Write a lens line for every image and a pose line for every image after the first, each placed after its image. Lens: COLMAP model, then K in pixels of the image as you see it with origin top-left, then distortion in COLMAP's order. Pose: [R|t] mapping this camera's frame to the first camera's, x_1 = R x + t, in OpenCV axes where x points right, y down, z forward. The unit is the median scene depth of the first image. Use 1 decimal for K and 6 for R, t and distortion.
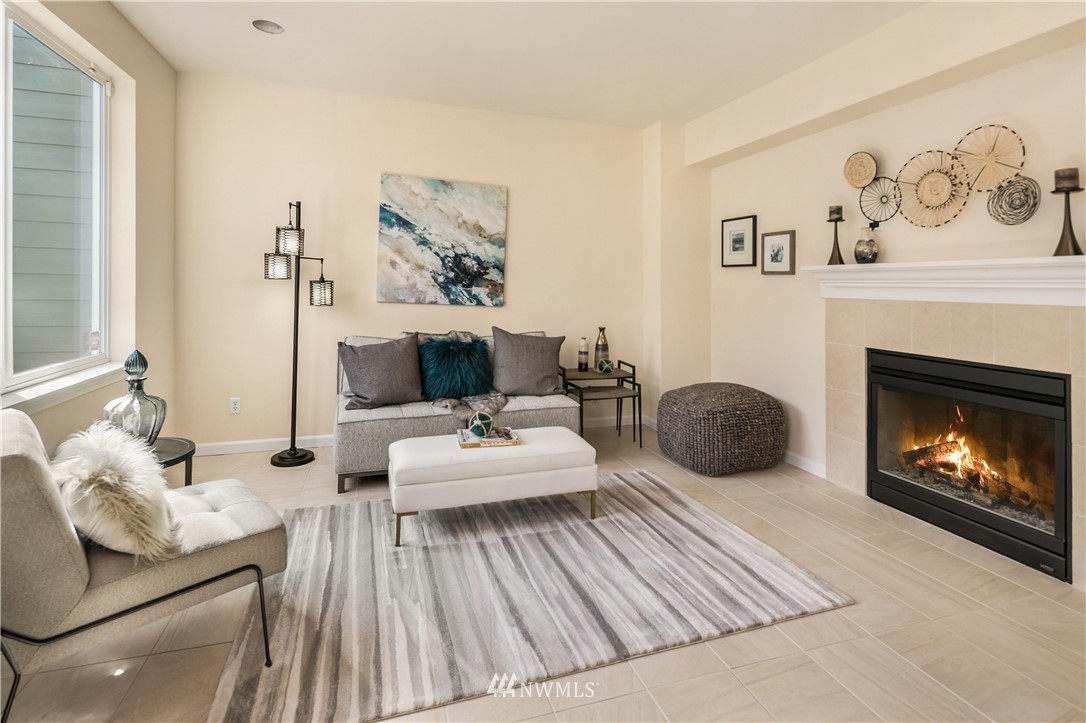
lens RADIAL K [[537.6, 0, 543.9], [0, 537.6, 297.4], [0, 0, 1]] dist [0.001323, -0.000098]
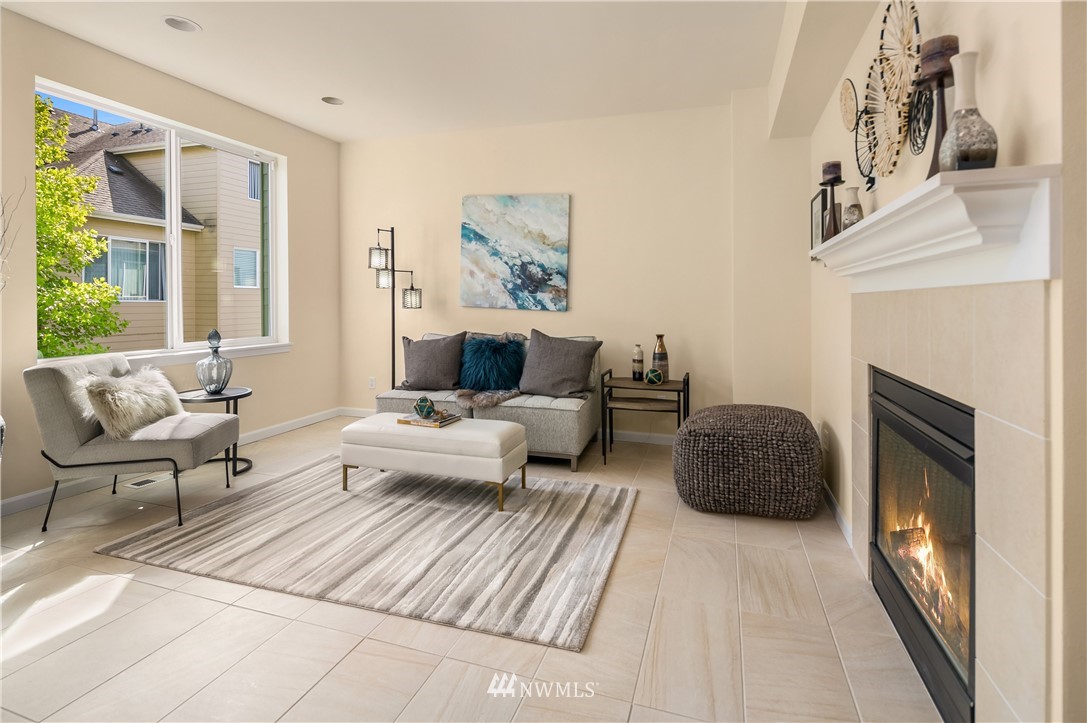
lens RADIAL K [[538.0, 0, 546.1], [0, 538.0, 327.0], [0, 0, 1]] dist [0.000566, 0.000094]
pose [[0.800924, 0.017530, -0.598509, 0.530458], [-0.007596, 0.999788, 0.019117, 0.028565], [0.598718, -0.010765, 0.800888, 0.162869]]
